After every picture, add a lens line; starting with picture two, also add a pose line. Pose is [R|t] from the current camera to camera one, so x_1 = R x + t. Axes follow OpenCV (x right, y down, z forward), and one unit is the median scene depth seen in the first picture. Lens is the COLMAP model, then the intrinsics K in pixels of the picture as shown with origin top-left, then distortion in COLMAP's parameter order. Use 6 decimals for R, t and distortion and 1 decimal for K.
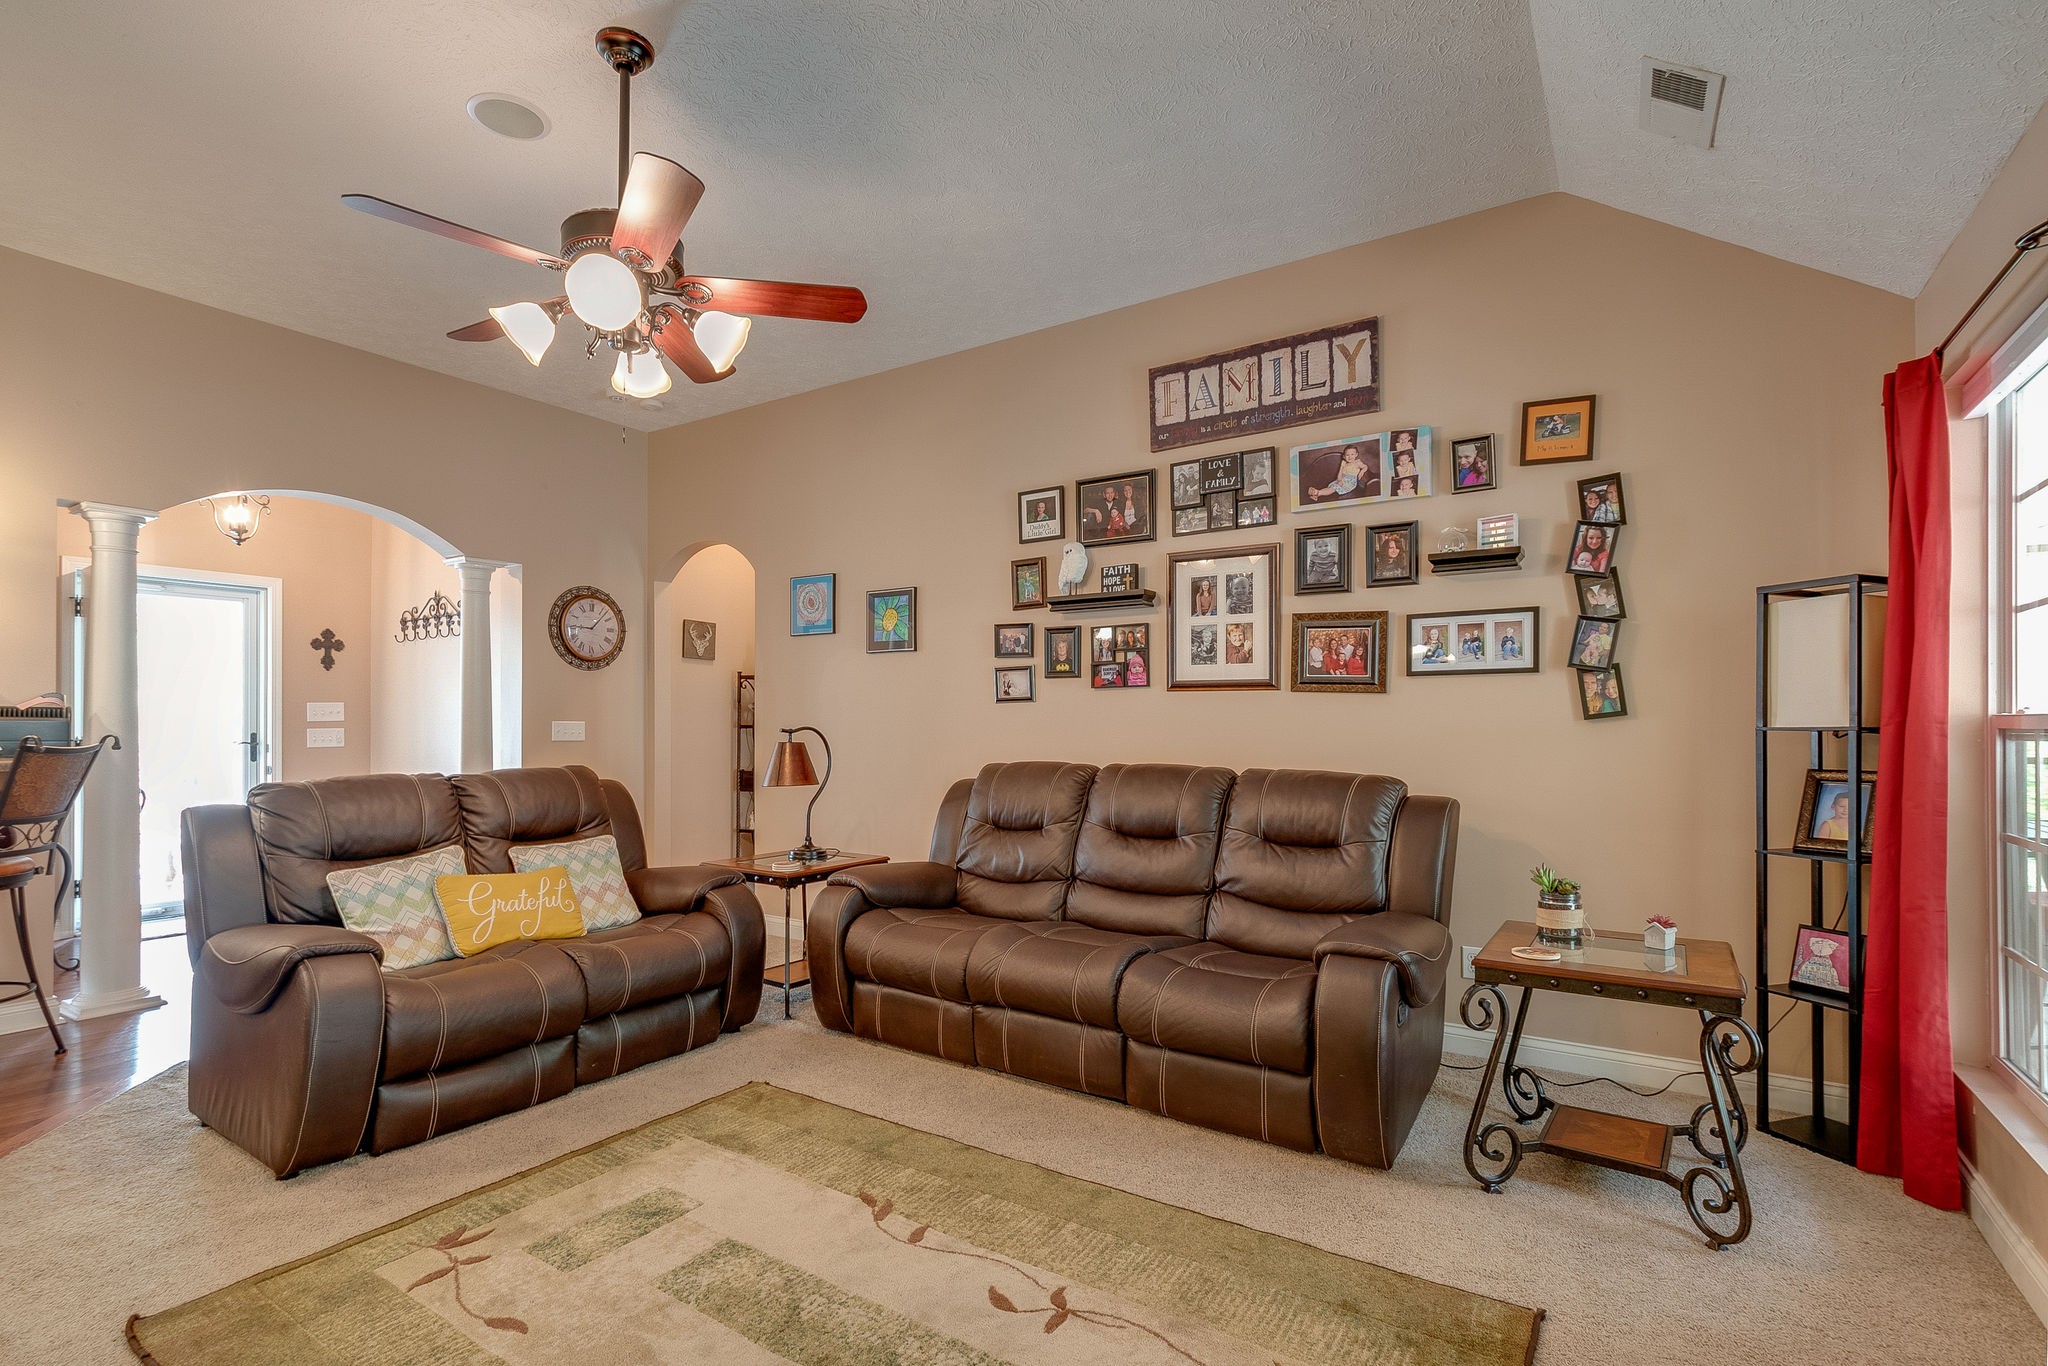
lens RADIAL K [[963.1, 0, 988.5], [0, 963.1, 717.7], [0, 0, 1]] dist [-0.000557, -0.000480]
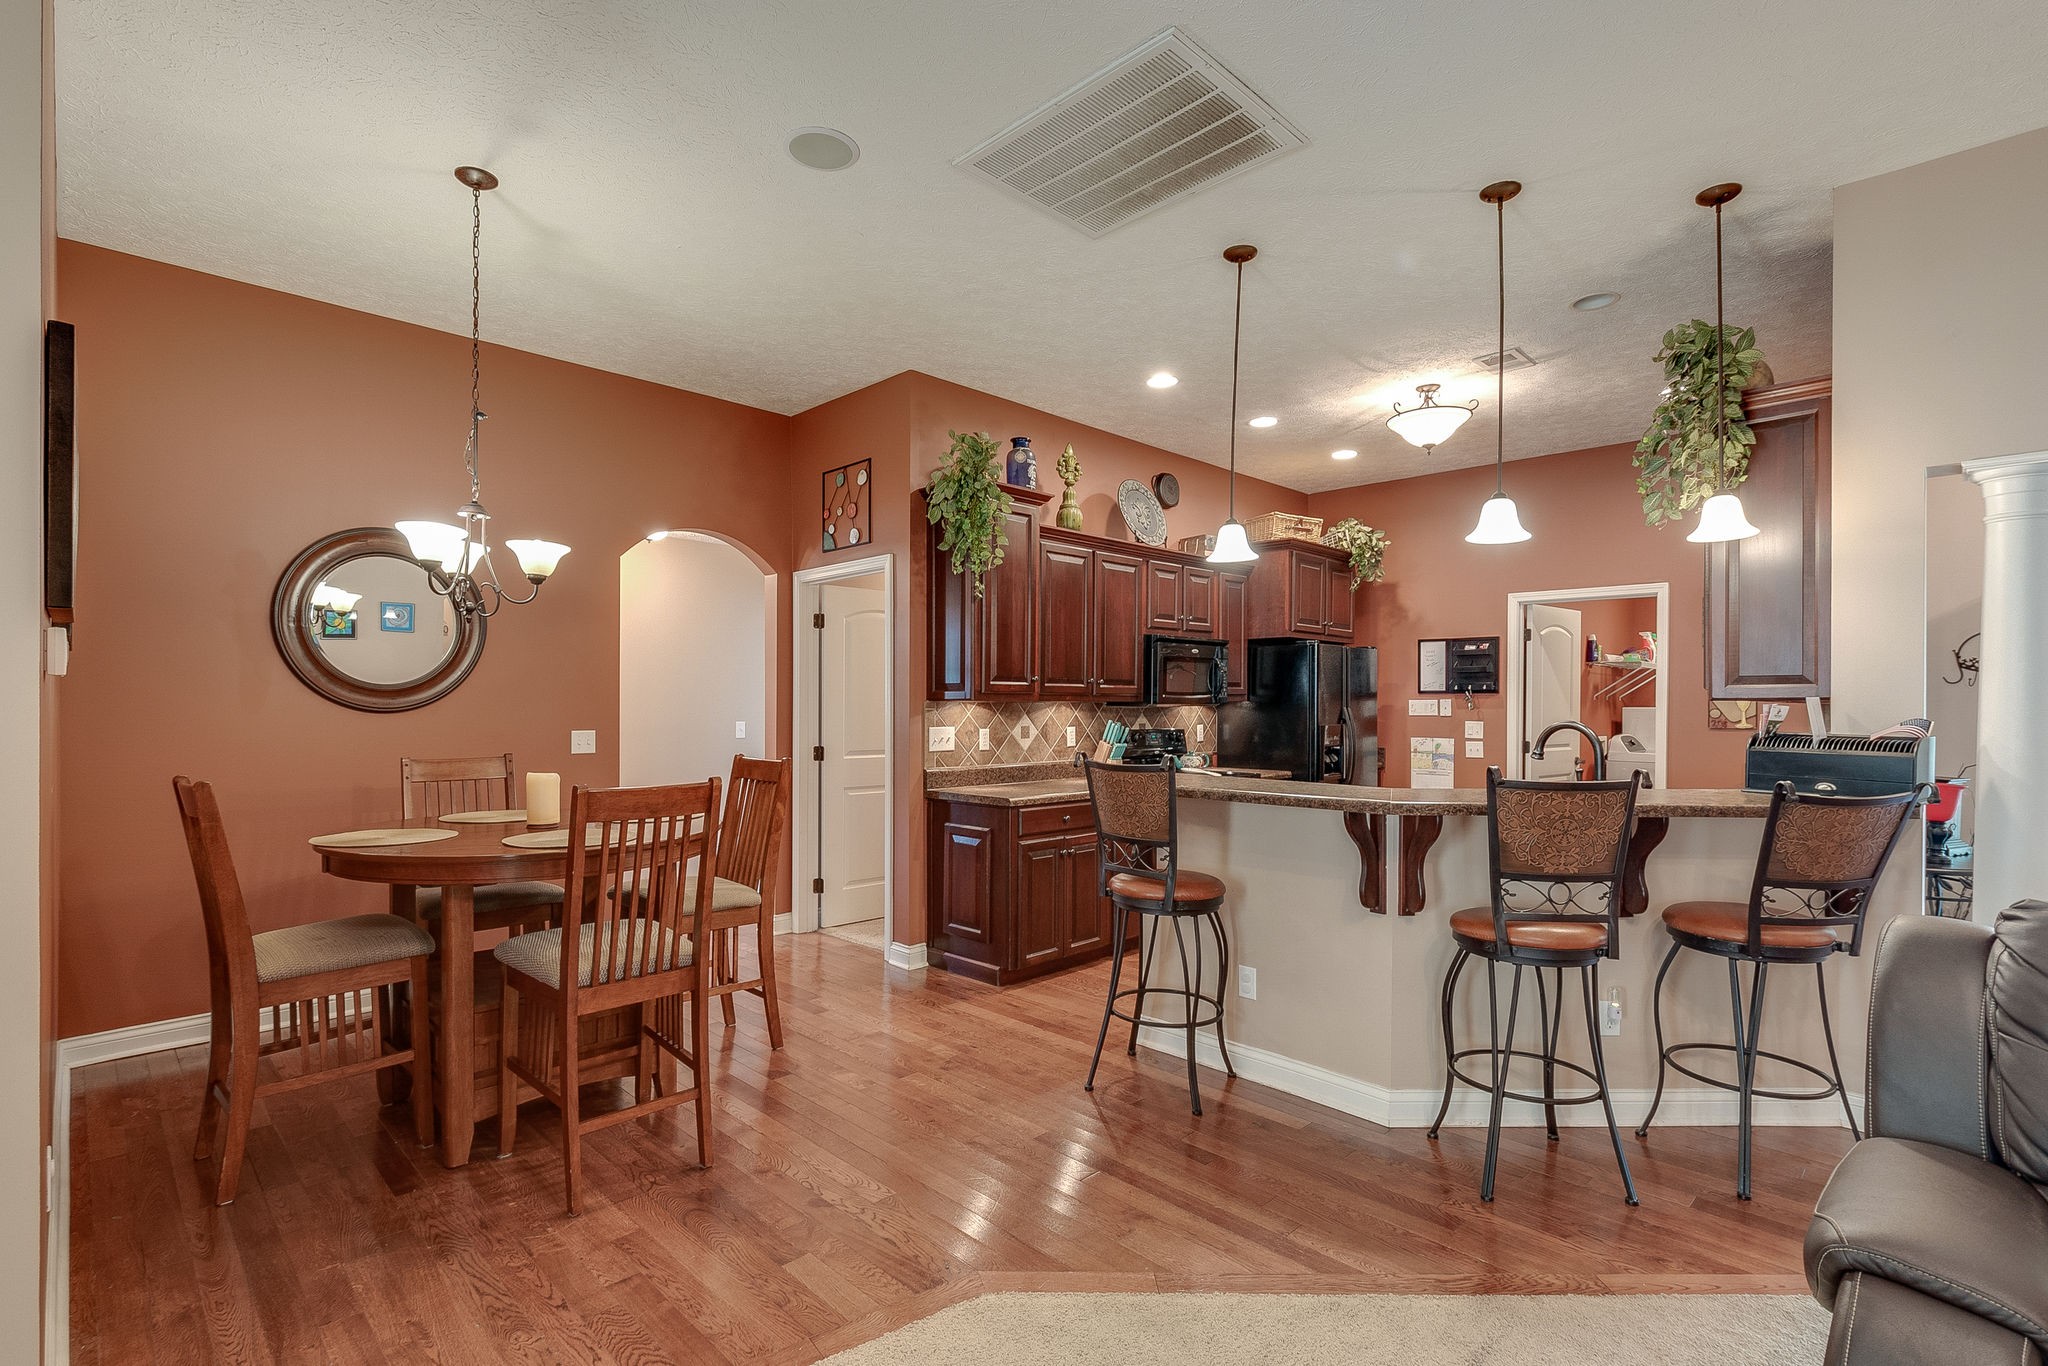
lens RADIAL K [[963.1, 0, 1015.1], [0, 963.1, 700.2], [0, 0, 1]] dist [-0.000557, -0.000480]
pose [[-0.187872, -0.006975, -0.982169, -0.067495], [0.002971, 0.999966, -0.007670, -0.037858], [0.982189, -0.004359, -0.187845, 0.442909]]
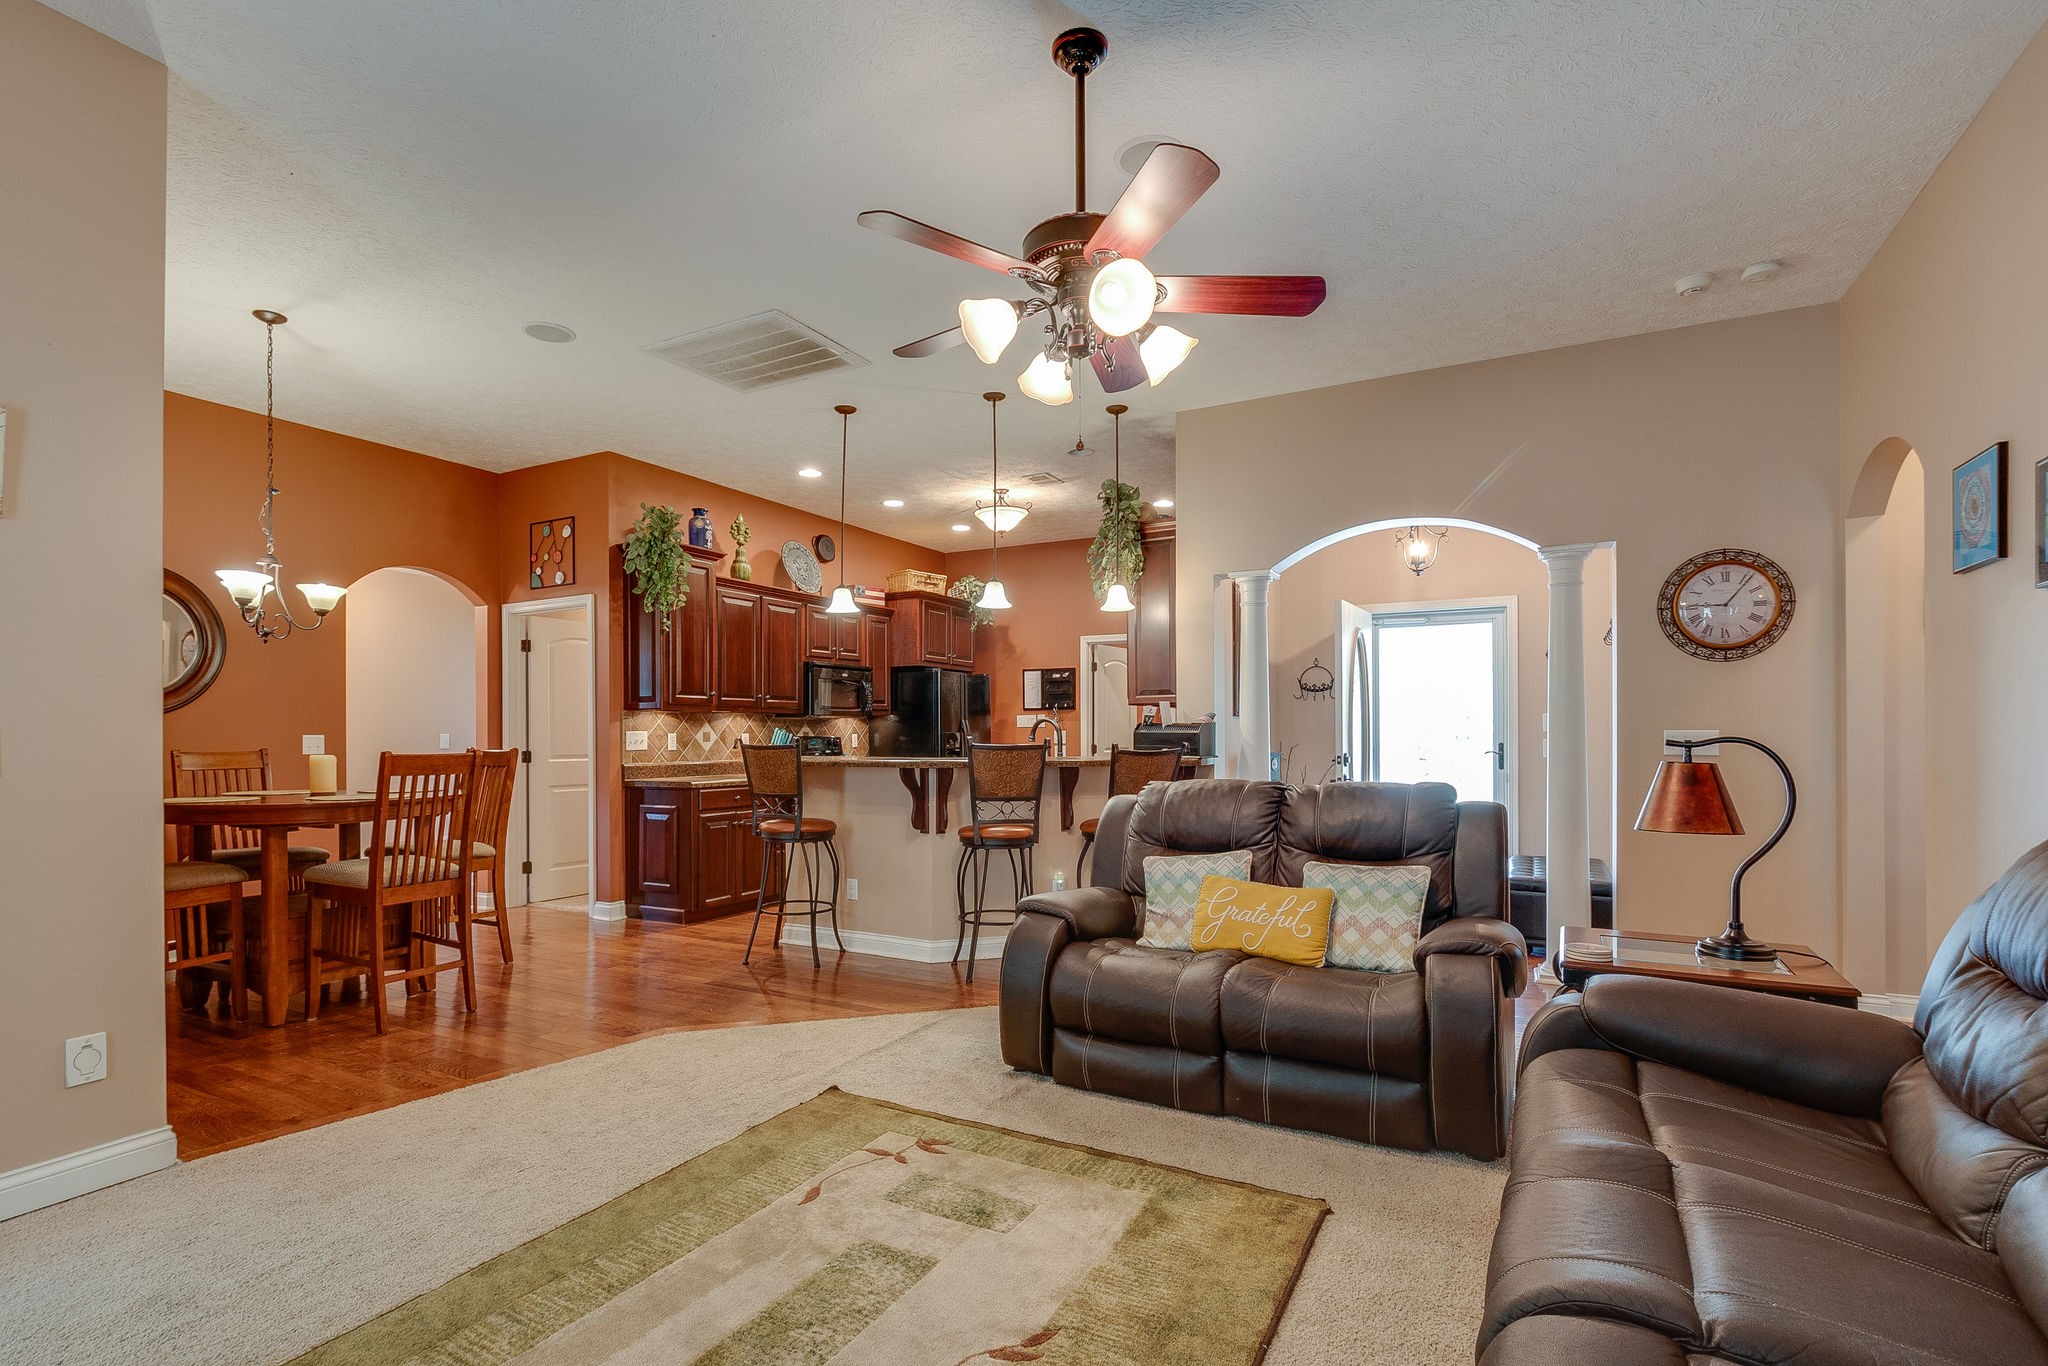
lens RADIAL K [[963.1, 0, 1006.3], [0, 963.1, 736.7], [0, 0, 1]] dist [-0.000557, -0.000480]
pose [[0.103121, -0.000589, -0.994669, 0.415645], [0.009983, 0.999950, 0.000443, 0.005387], [0.994619, -0.009975, 0.103122, 0.570277]]
